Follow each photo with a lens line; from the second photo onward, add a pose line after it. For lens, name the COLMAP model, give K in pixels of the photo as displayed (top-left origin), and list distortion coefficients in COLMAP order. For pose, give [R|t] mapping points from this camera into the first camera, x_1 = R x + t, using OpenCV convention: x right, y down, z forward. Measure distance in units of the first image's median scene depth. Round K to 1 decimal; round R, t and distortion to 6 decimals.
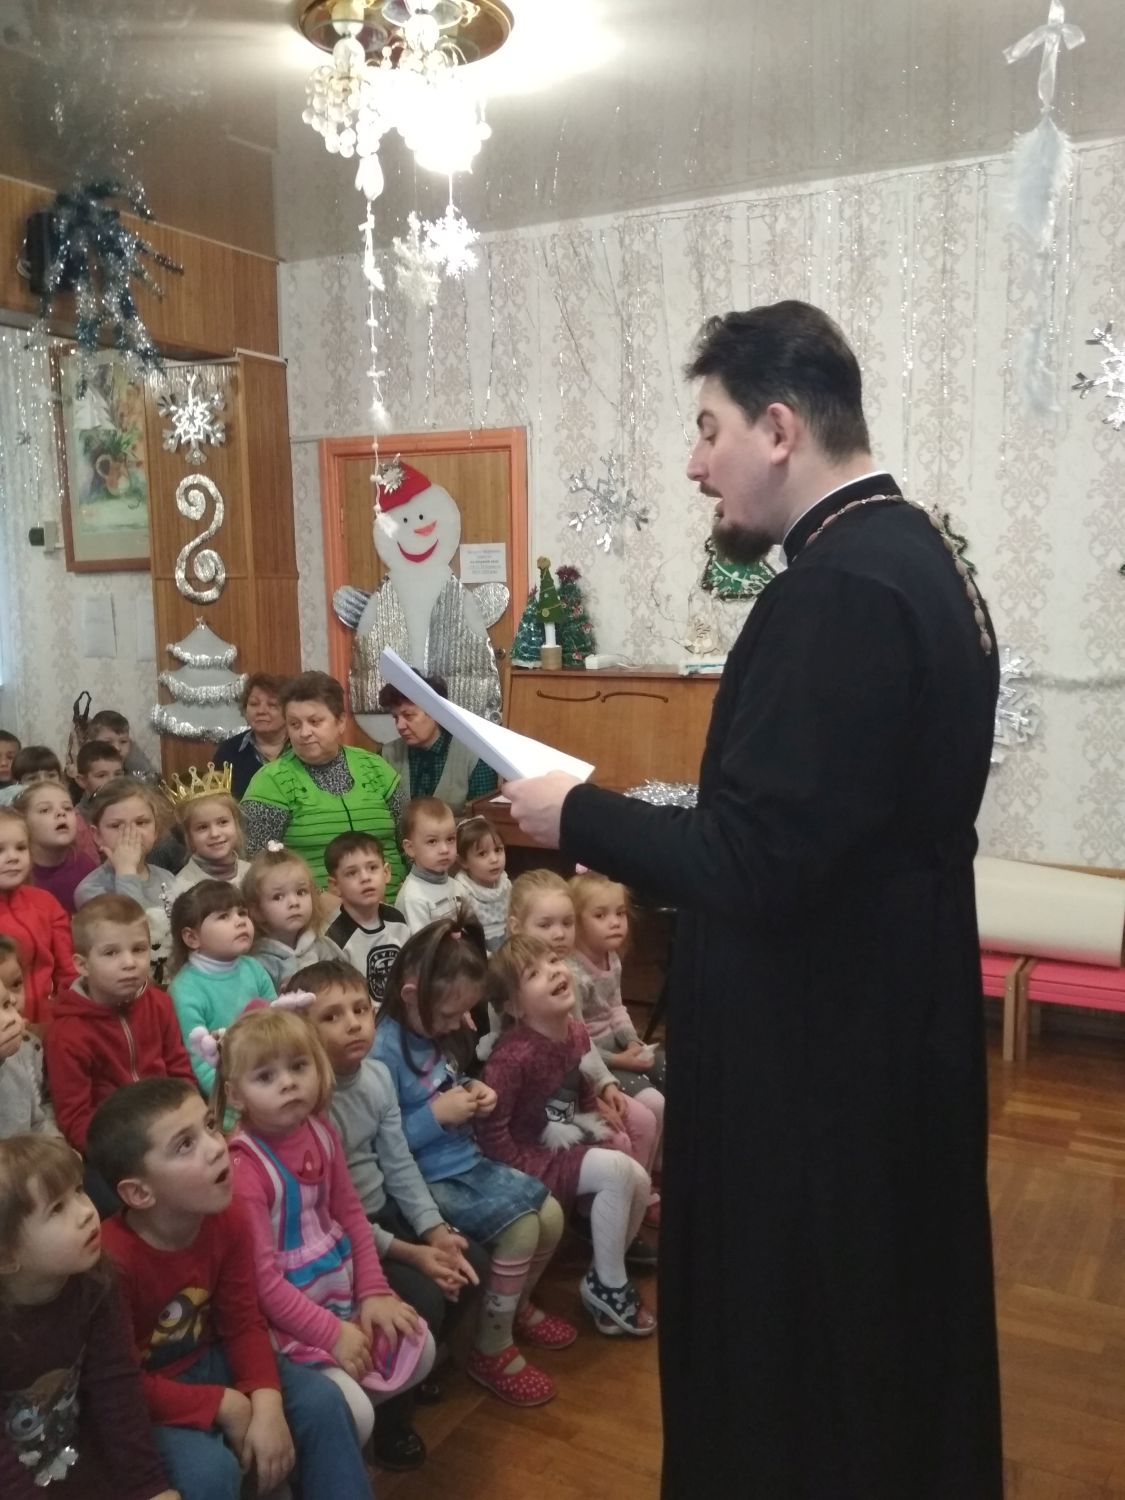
lens RADIAL K [[1300.8, 0, 554.5], [0, 1300.8, 760.9], [0, 0, 1]] dist [0.144702, -0.244183]
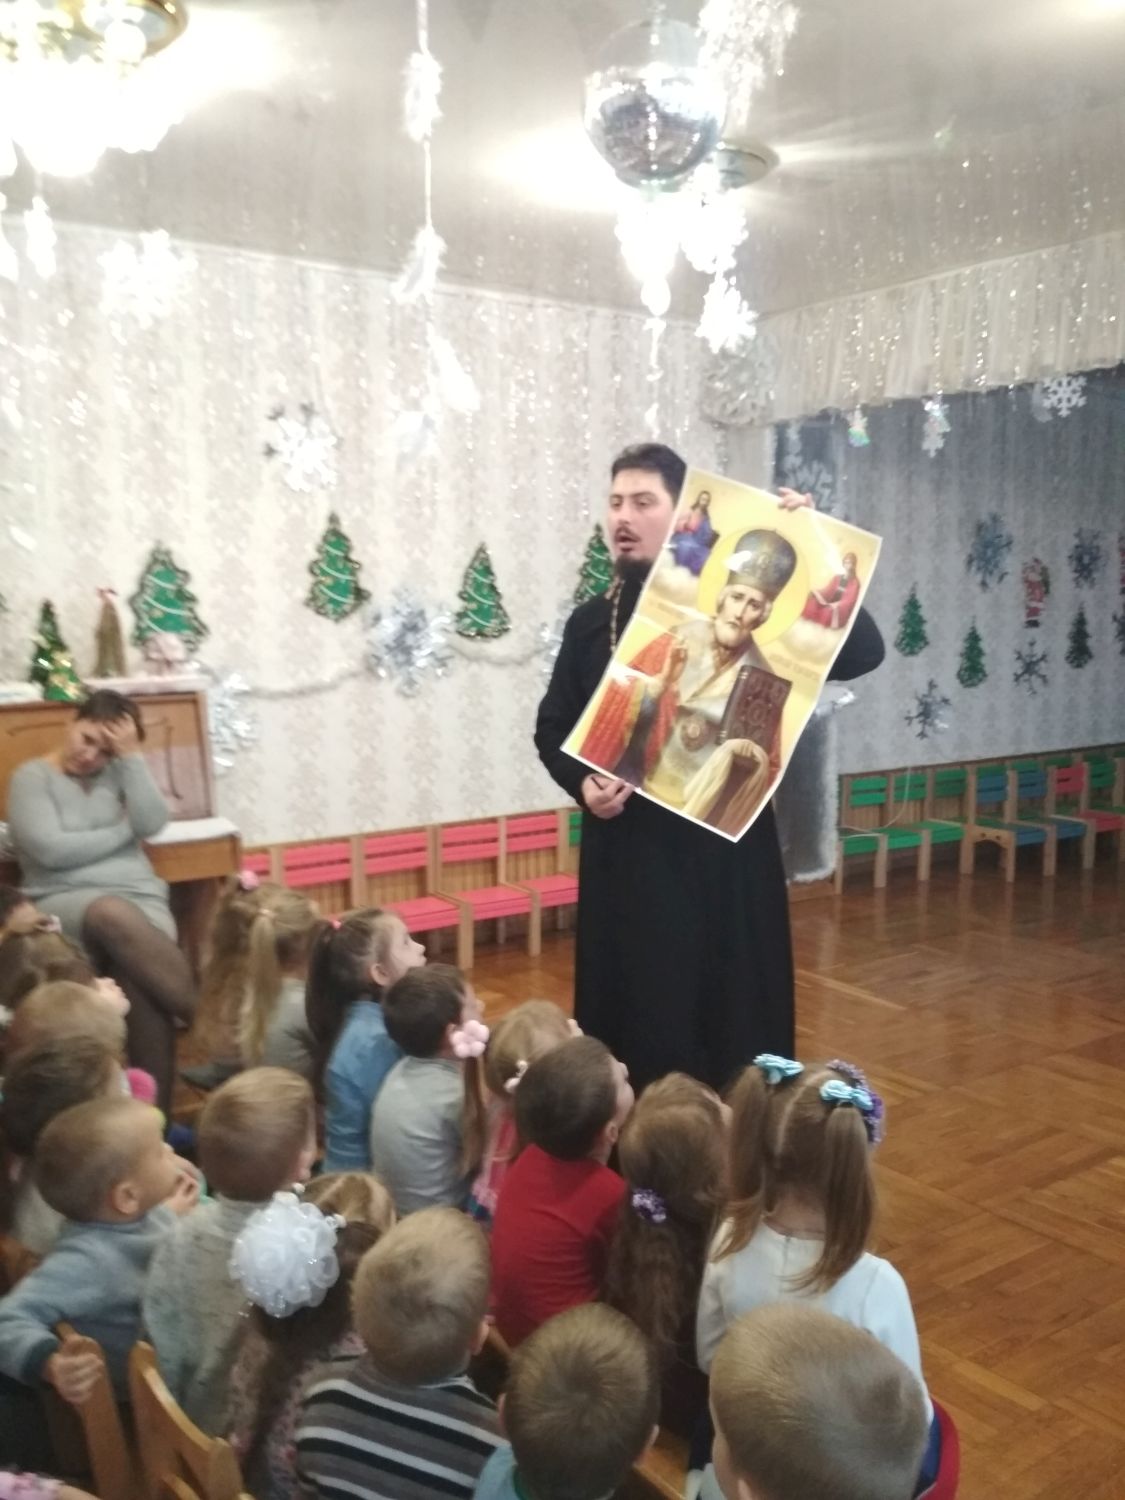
lens RADIAL K [[1300.8, 0, 554.5], [0, 1300.8, 760.9], [0, 0, 1]] dist [0.144702, -0.244183]
pose [[0.458669, -0.096307, 0.883373, -0.556220], [0.130310, 0.990652, 0.040342, -0.012211], [-0.879001, 0.096608, 0.466931, 0.208691]]
